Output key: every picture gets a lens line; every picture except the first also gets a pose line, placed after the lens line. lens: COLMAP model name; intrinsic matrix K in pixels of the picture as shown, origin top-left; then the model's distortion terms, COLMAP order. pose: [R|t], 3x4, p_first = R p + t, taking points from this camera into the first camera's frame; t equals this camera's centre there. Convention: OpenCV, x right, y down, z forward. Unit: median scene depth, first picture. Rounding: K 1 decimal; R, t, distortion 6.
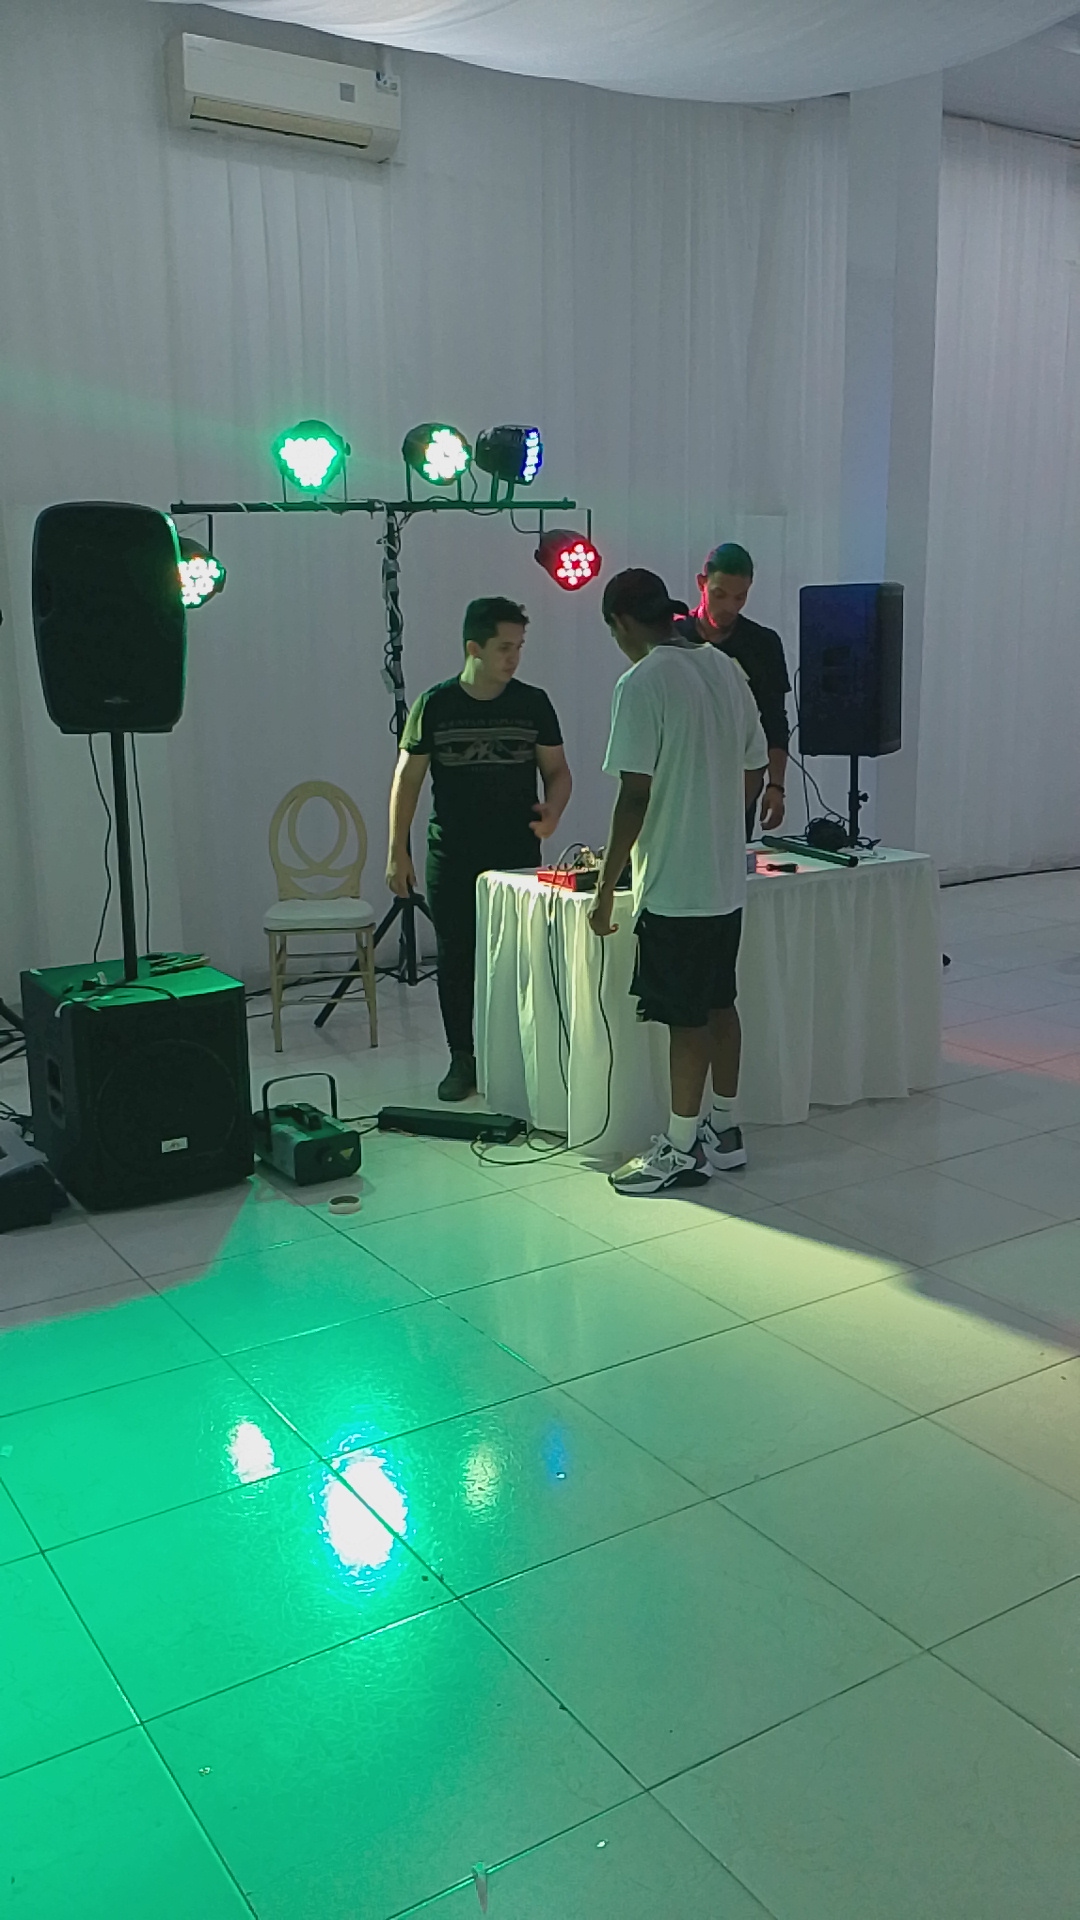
lens RADIAL K [[1672.3, 0, 540.0], [0, 1672.3, 960.0], [0, 0, 1]] dist [0.017119, 0.007313]
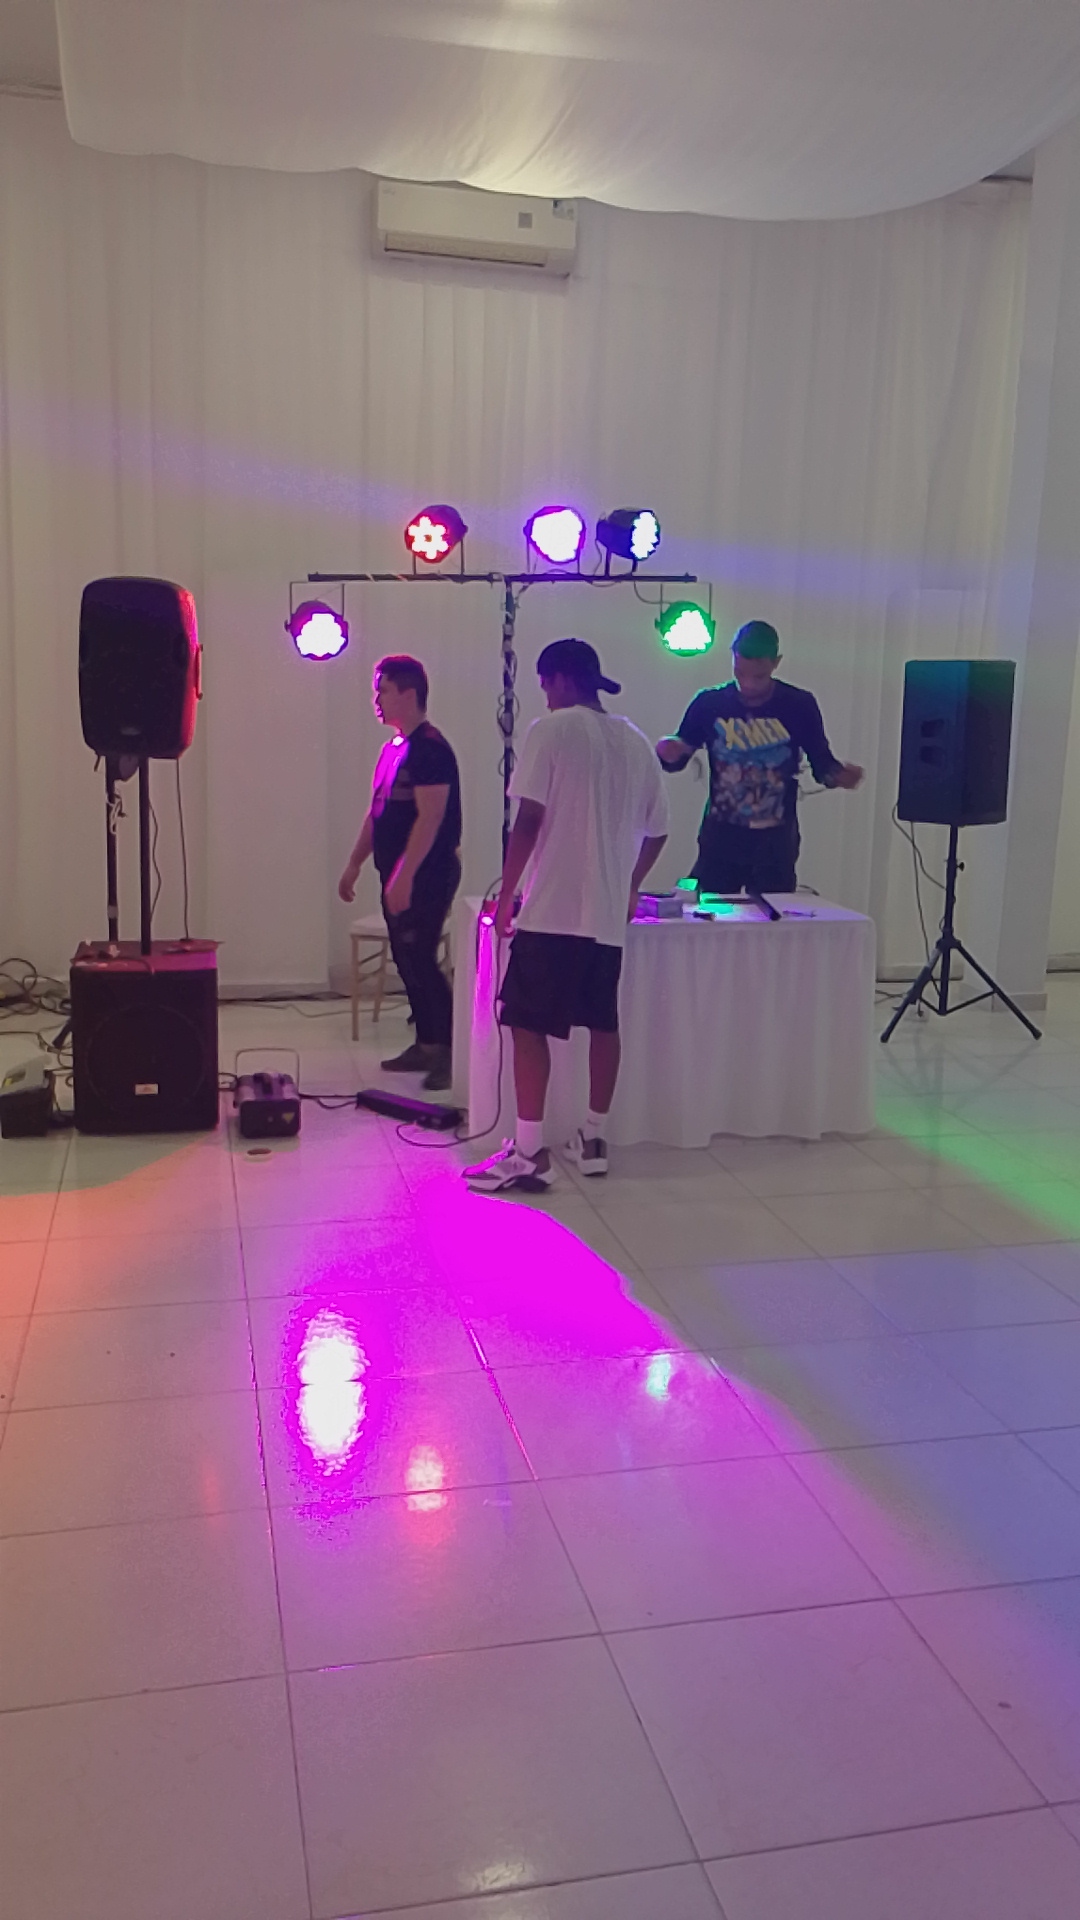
lens RADIAL K [[1672.3, 0, 540.0], [0, 1672.3, 960.0], [0, 0, 1]] dist [0.017119, 0.007313]
pose [[0.937832, 0.097710, -0.333054, 0.336181], [-0.106395, 0.994293, -0.007893, -0.004772], [0.330382, 0.042837, 0.942875, -0.059326]]
